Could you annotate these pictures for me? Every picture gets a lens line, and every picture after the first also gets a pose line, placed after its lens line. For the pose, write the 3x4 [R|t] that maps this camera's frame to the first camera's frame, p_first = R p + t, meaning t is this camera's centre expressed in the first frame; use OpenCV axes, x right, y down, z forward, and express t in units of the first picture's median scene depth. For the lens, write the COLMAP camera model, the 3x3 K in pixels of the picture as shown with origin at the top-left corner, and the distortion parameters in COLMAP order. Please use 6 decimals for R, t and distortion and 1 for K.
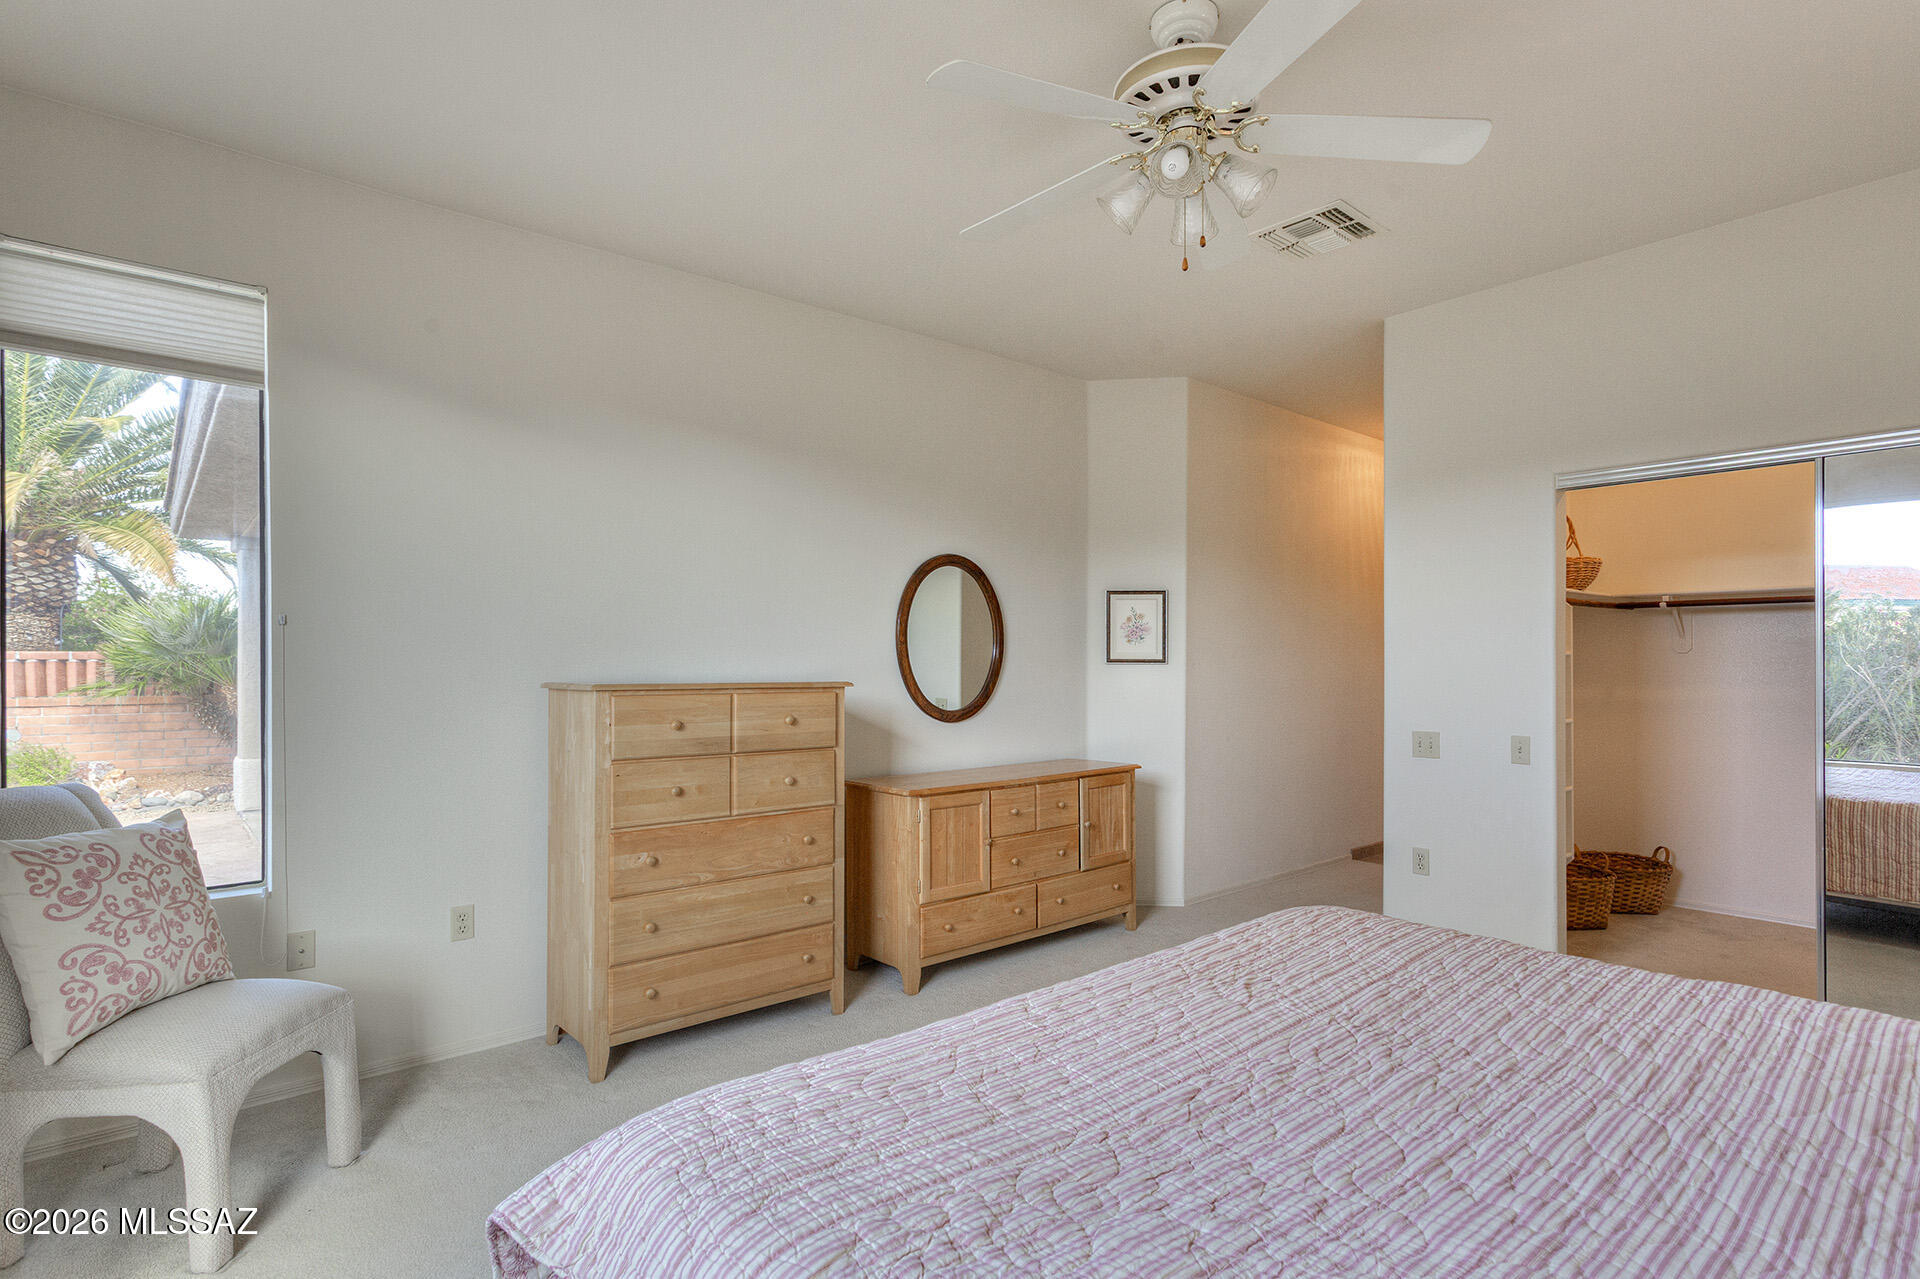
lens RADIAL K [[920.3, 0, 947.9], [0, 920.3, 680.2], [0, 0, 1]] dist [0.006339, 0.002154]
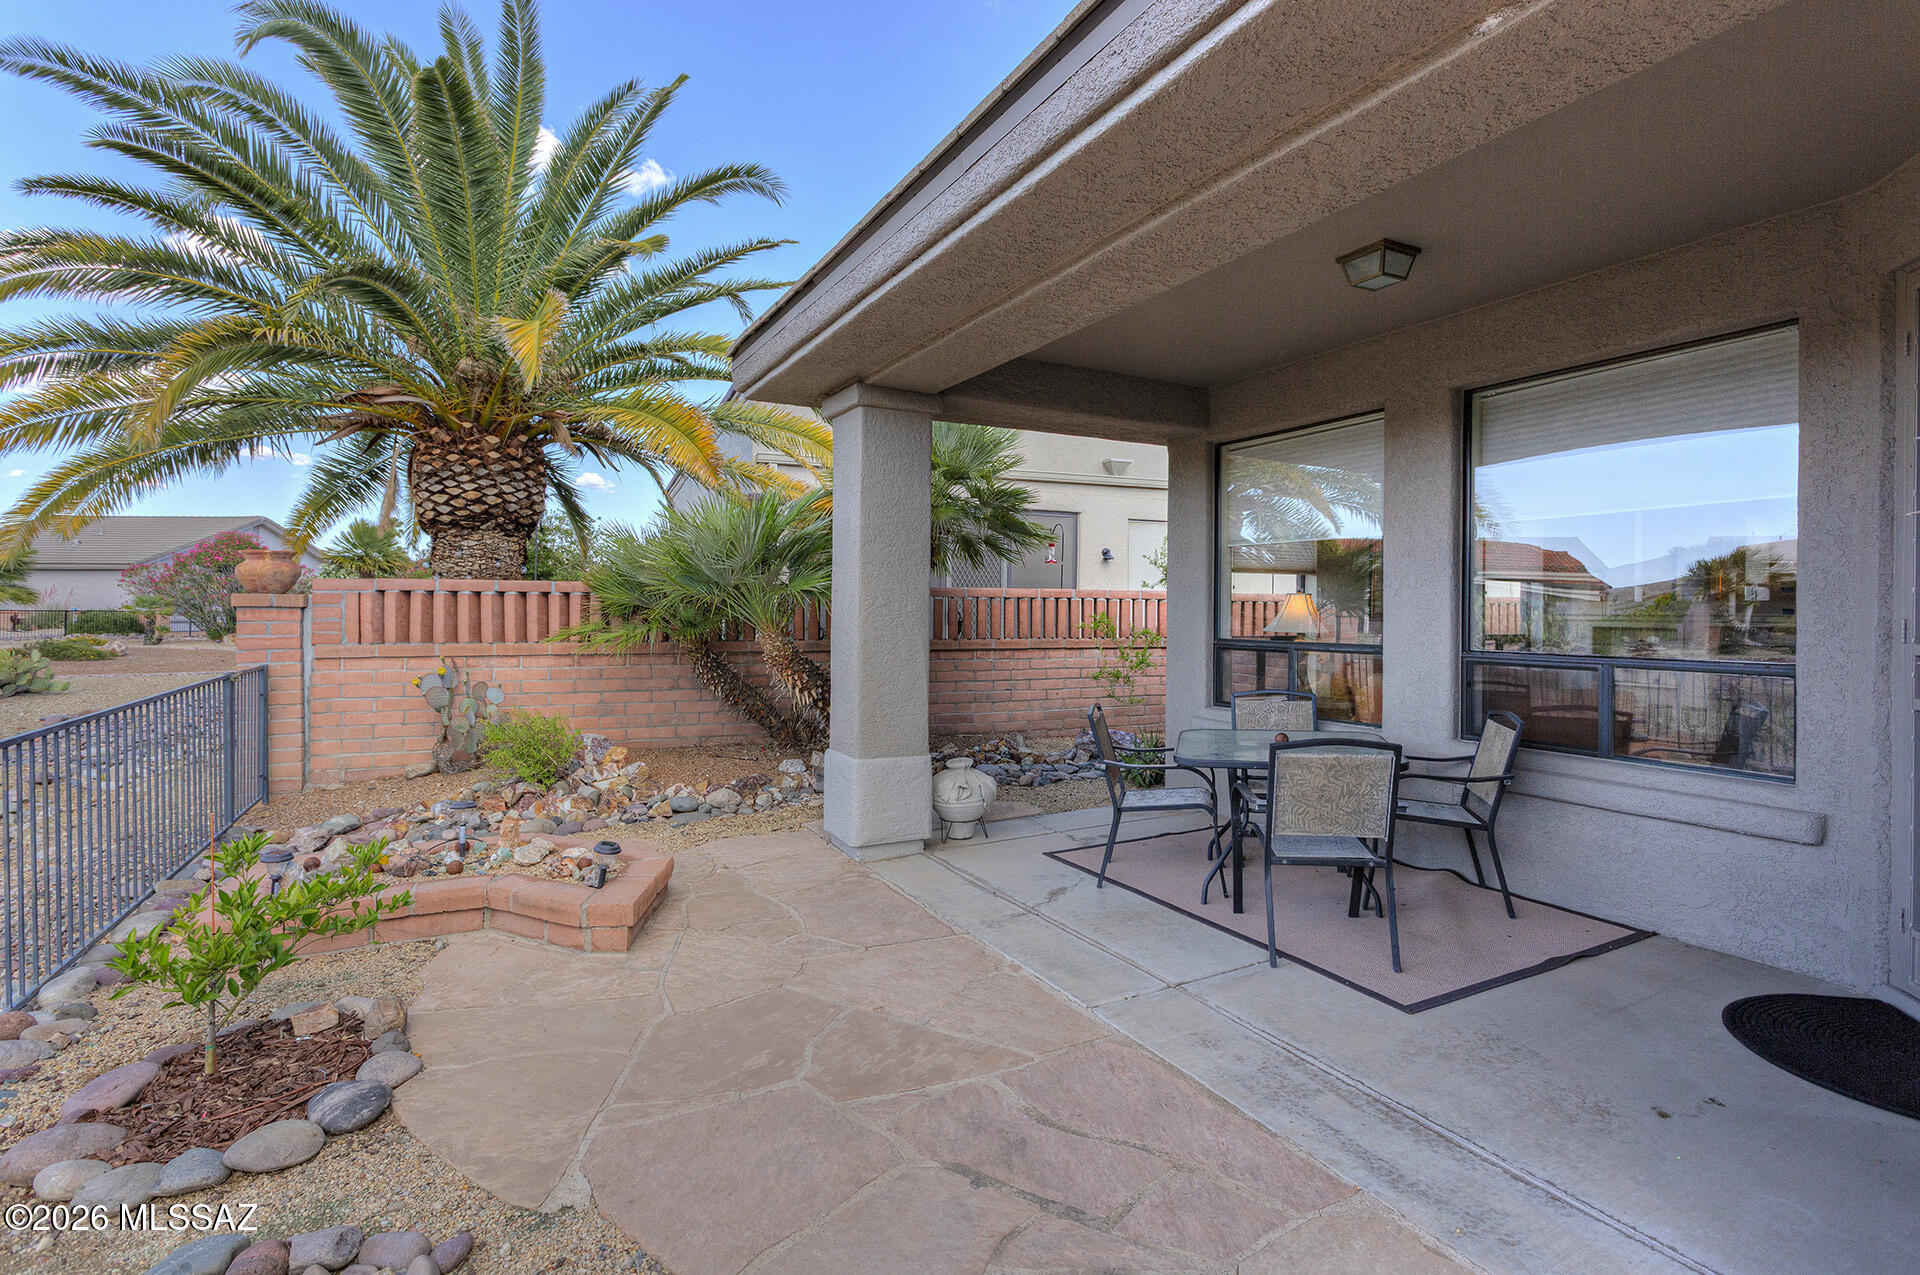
lens RADIAL K [[920.3, 0, 966.9], [0, 920.3, 619.8], [0, 0, 1]] dist [0.006339, 0.002154]
pose [[0.976326, 0.015213, -0.215770, -0.457557], [-0.016309, 0.999862, -0.003298, -0.003159], [0.215690, 0.006739, 0.976439, 0.347865]]
